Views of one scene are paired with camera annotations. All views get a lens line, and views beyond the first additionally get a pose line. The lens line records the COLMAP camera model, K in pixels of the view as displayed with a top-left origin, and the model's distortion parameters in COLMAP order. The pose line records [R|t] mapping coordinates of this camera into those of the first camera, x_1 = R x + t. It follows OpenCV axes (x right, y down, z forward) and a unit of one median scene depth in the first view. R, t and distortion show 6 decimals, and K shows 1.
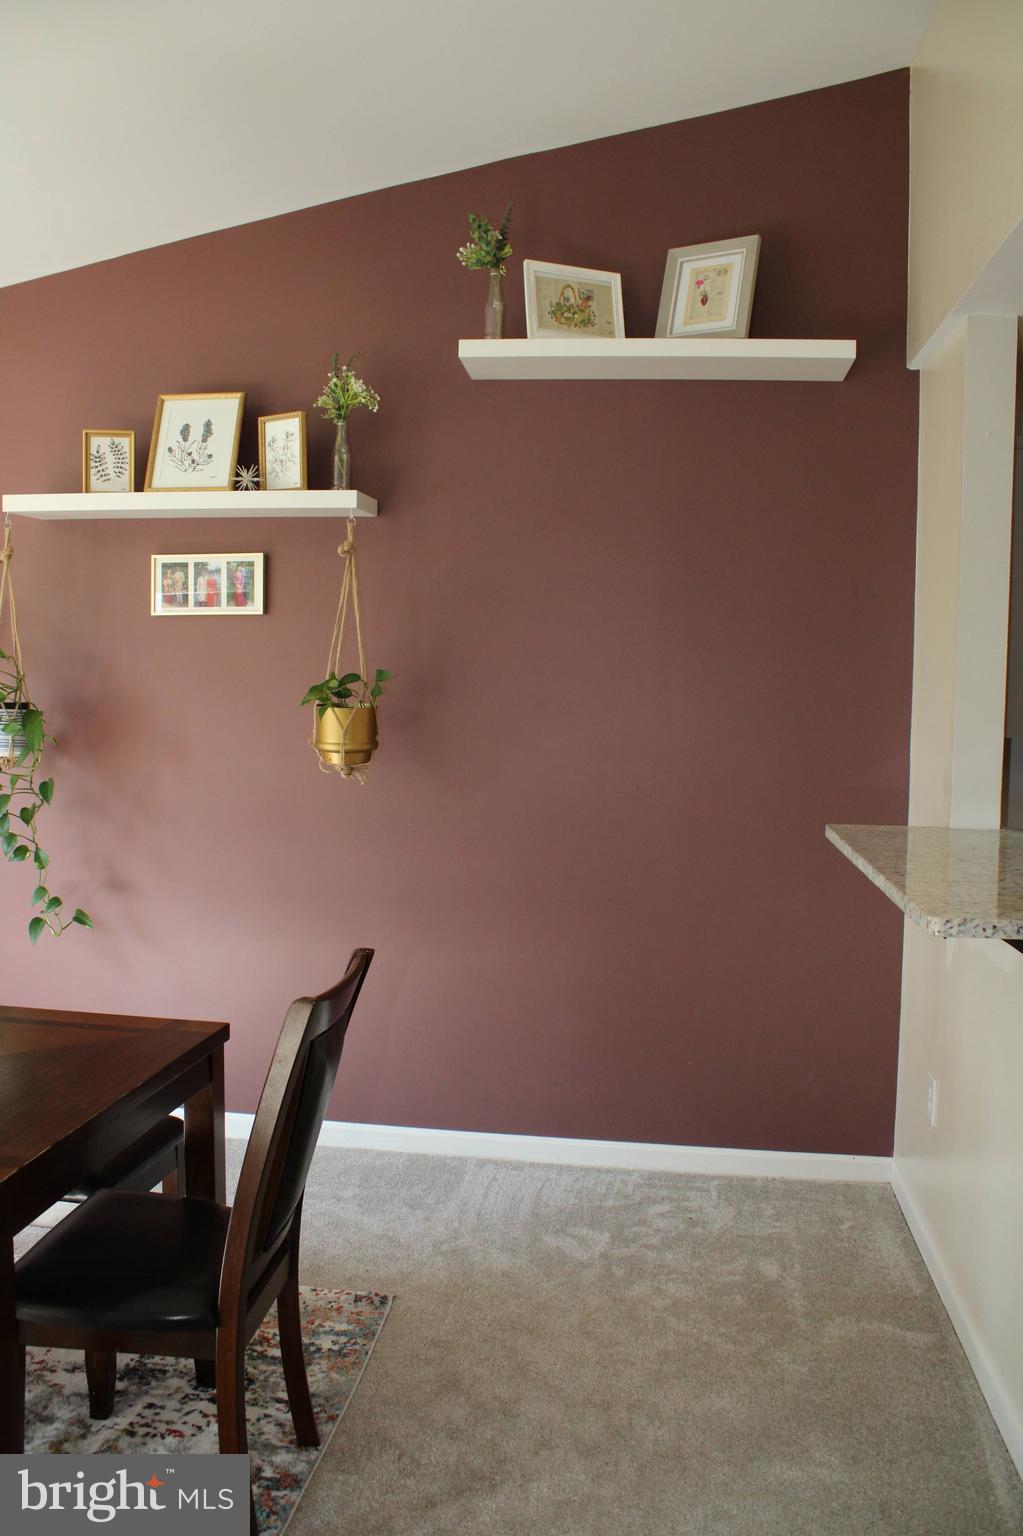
lens RADIAL K [[1281.6, 0, 502.9], [0, 1281.6, 745.1], [0, 0, 1]] dist [-0.160380, 0.132301]
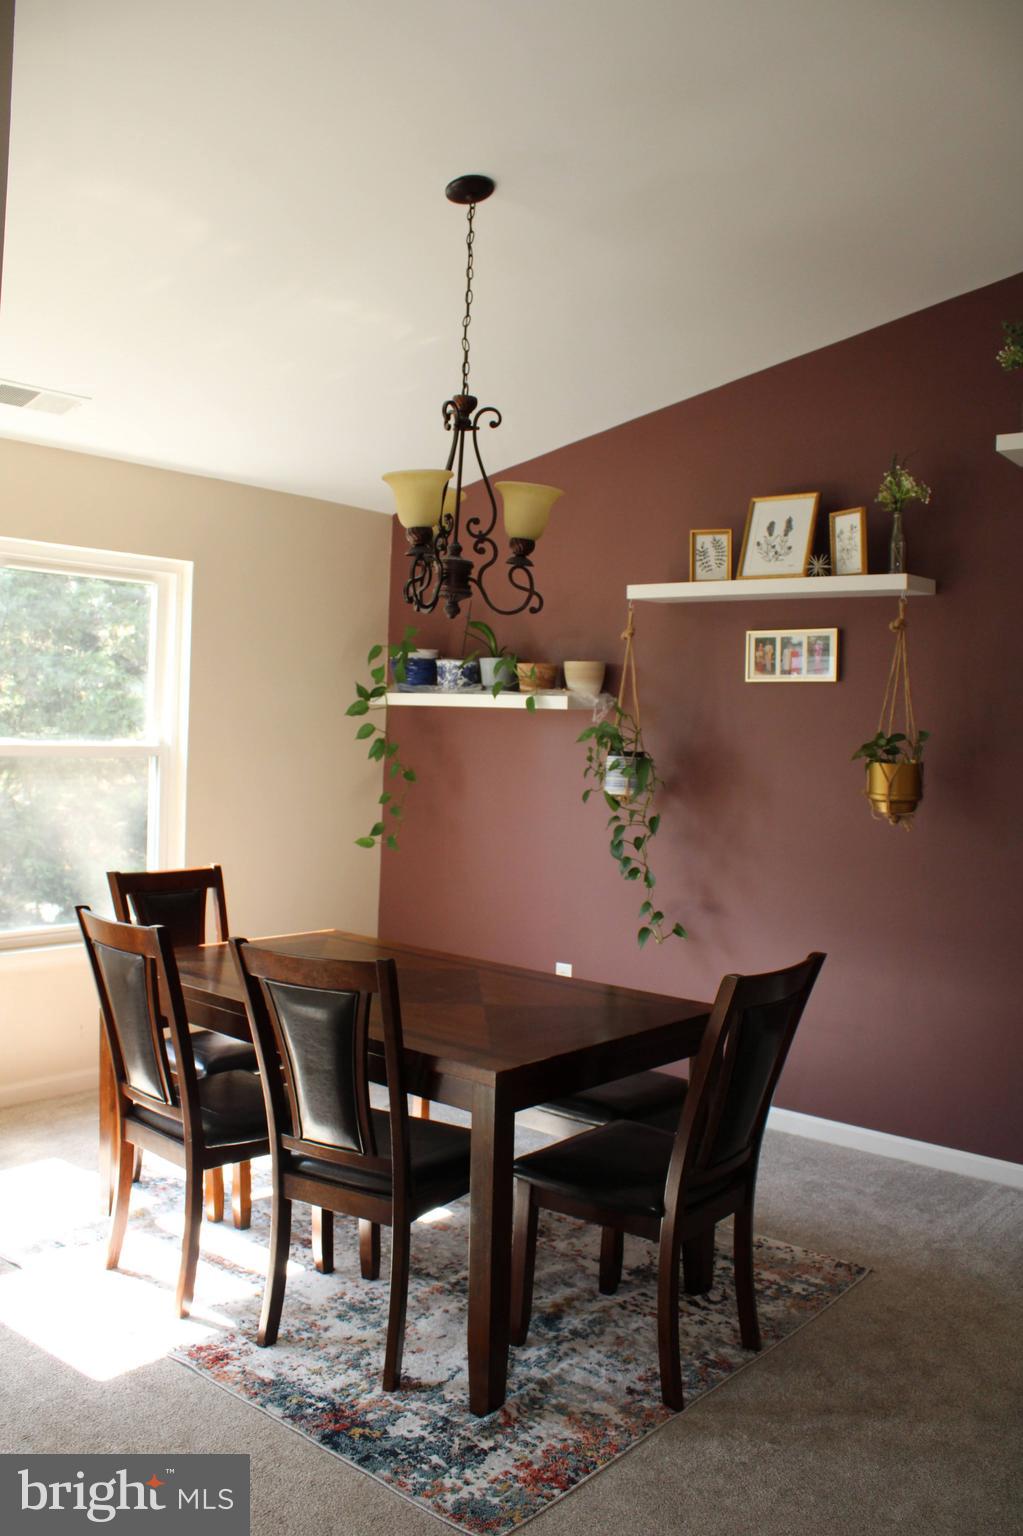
lens RADIAL K [[1281.6, 0, 502.9], [0, 1281.6, 745.1], [0, 0, 1]] dist [-0.160380, 0.132301]
pose [[0.844750, 0.019840, -0.534793, 0.182620], [-0.044256, 0.998480, -0.032864, 0.007105], [0.533328, 0.051429, 0.844344, -0.141255]]
